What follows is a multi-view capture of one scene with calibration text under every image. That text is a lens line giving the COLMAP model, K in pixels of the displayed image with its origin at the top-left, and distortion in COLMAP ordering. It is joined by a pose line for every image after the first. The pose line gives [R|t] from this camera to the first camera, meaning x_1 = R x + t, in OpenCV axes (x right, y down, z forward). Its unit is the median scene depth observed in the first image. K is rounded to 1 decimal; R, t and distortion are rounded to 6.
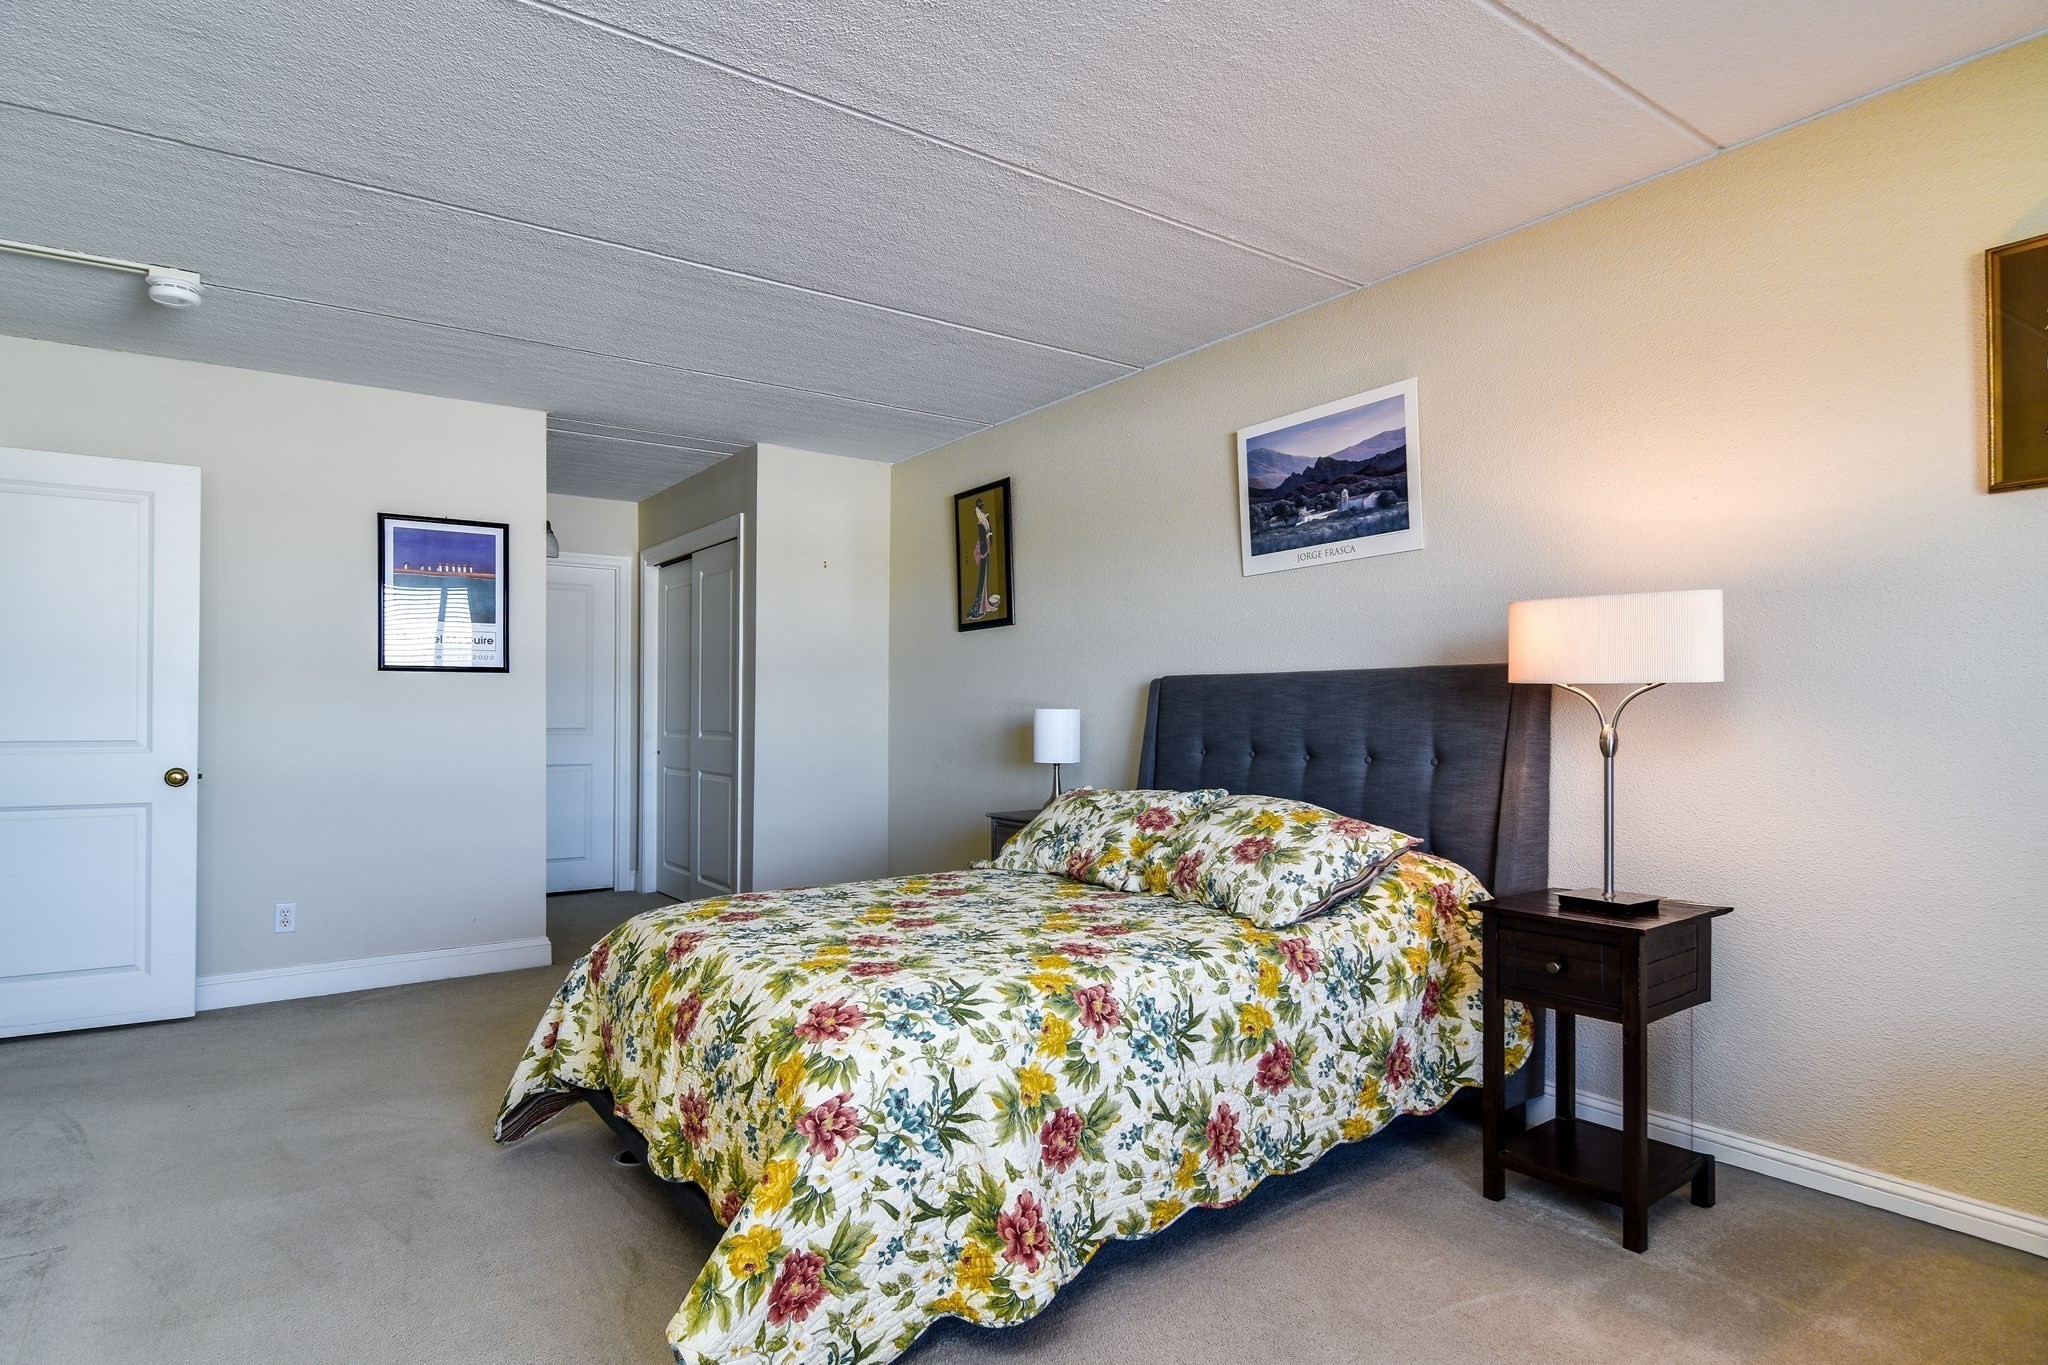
lens RADIAL K [[1110.4, 0, 1024.2], [0, 1110.4, 684.8], [0, 0, 1]] dist [0.011850, -0.005974]
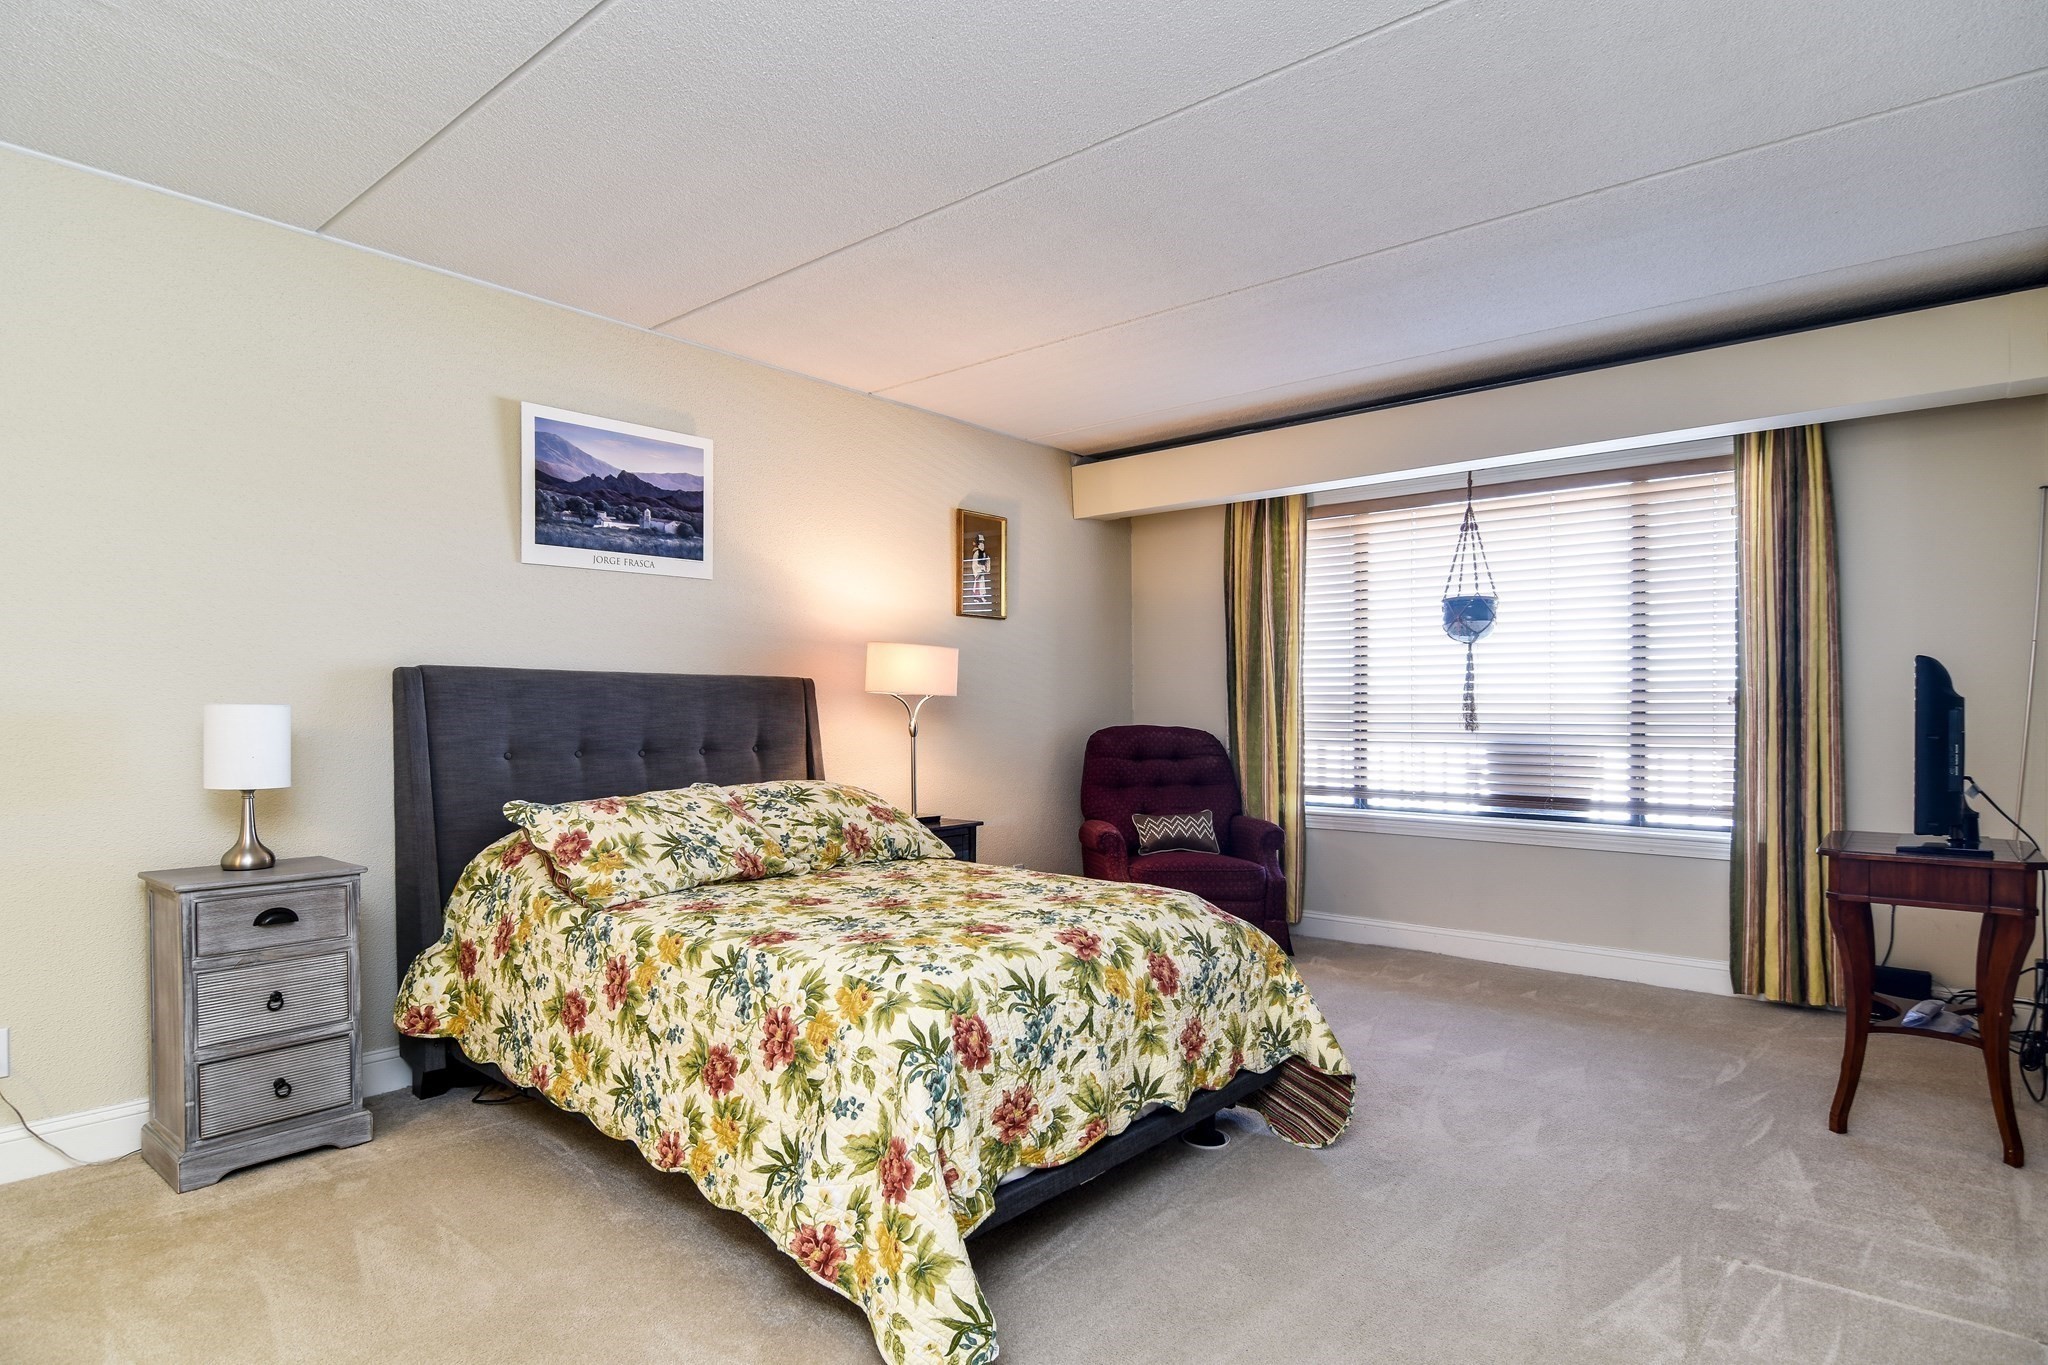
lens RADIAL K [[1110.4, 0, 1024.3], [0, 1110.4, 702.3], [0, 0, 1]] dist [0.011850, -0.005974]
pose [[-0.235420, 0.013702, 0.971797, -0.875110], [-0.021272, 0.999588, -0.019247, 0.029256], [-0.971661, -0.025203, -0.235032, 0.896524]]
